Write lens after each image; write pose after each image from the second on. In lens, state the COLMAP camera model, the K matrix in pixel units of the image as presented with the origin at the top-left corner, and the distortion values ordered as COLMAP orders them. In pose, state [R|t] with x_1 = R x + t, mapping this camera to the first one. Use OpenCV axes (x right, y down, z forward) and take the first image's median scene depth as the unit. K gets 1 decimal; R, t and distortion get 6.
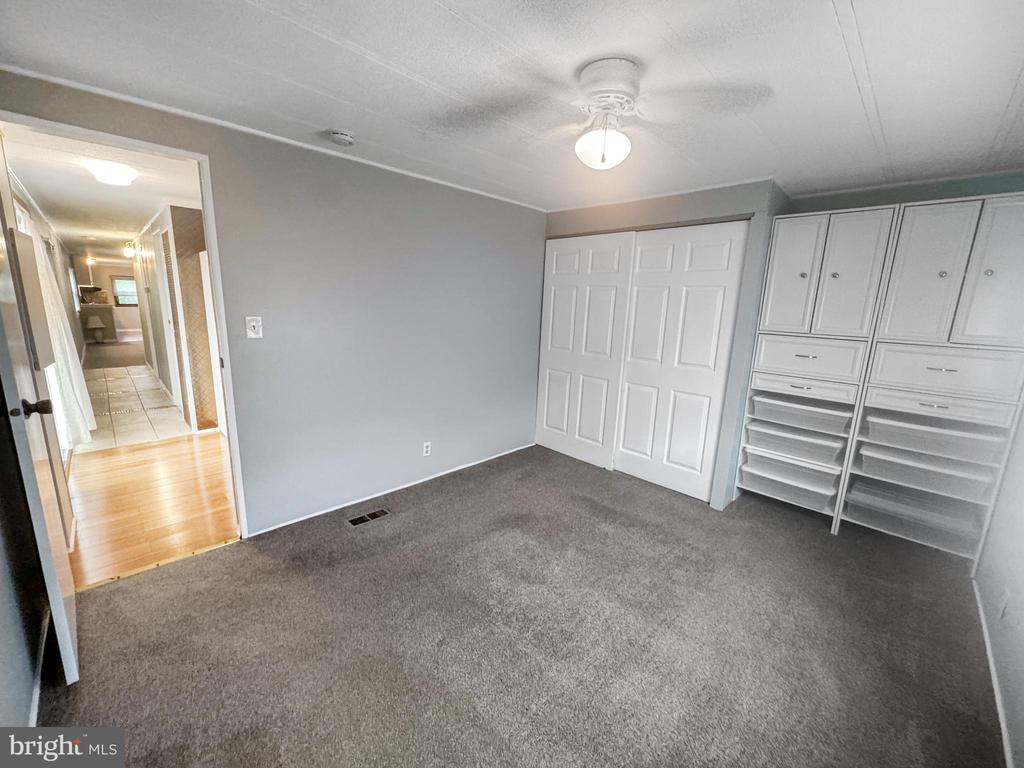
lens RADIAL K [[412.2, 0, 512.7], [0, 412.2, 385.7], [0, 0, 1]] dist [-0.003778, -0.000270]
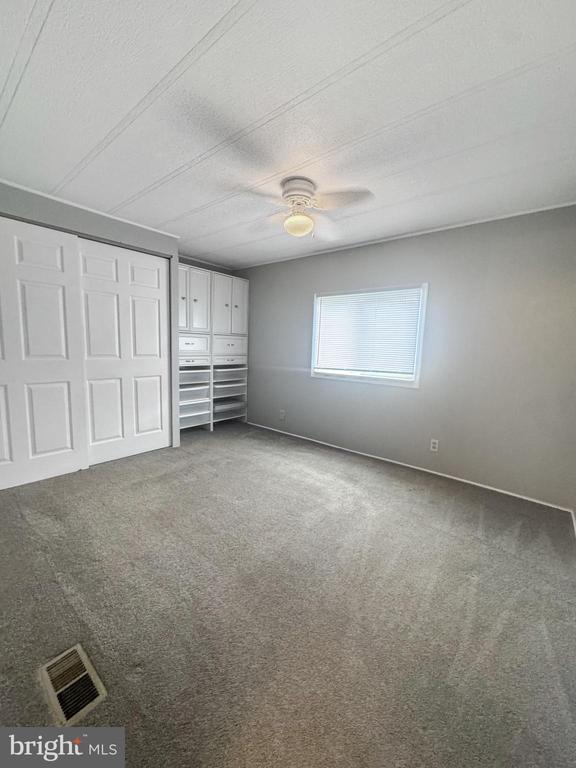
lens RADIAL K [[309.2, 0, 290.4], [0, 309.2, 383.1], [0, 0, 1]] dist [-0.003778, -0.000270]
pose [[-0.097413, -0.162252, 0.981929, -0.702831], [0.158219, 0.971549, 0.176234, -0.073672], [-0.982587, 0.172528, -0.068970, 0.689291]]
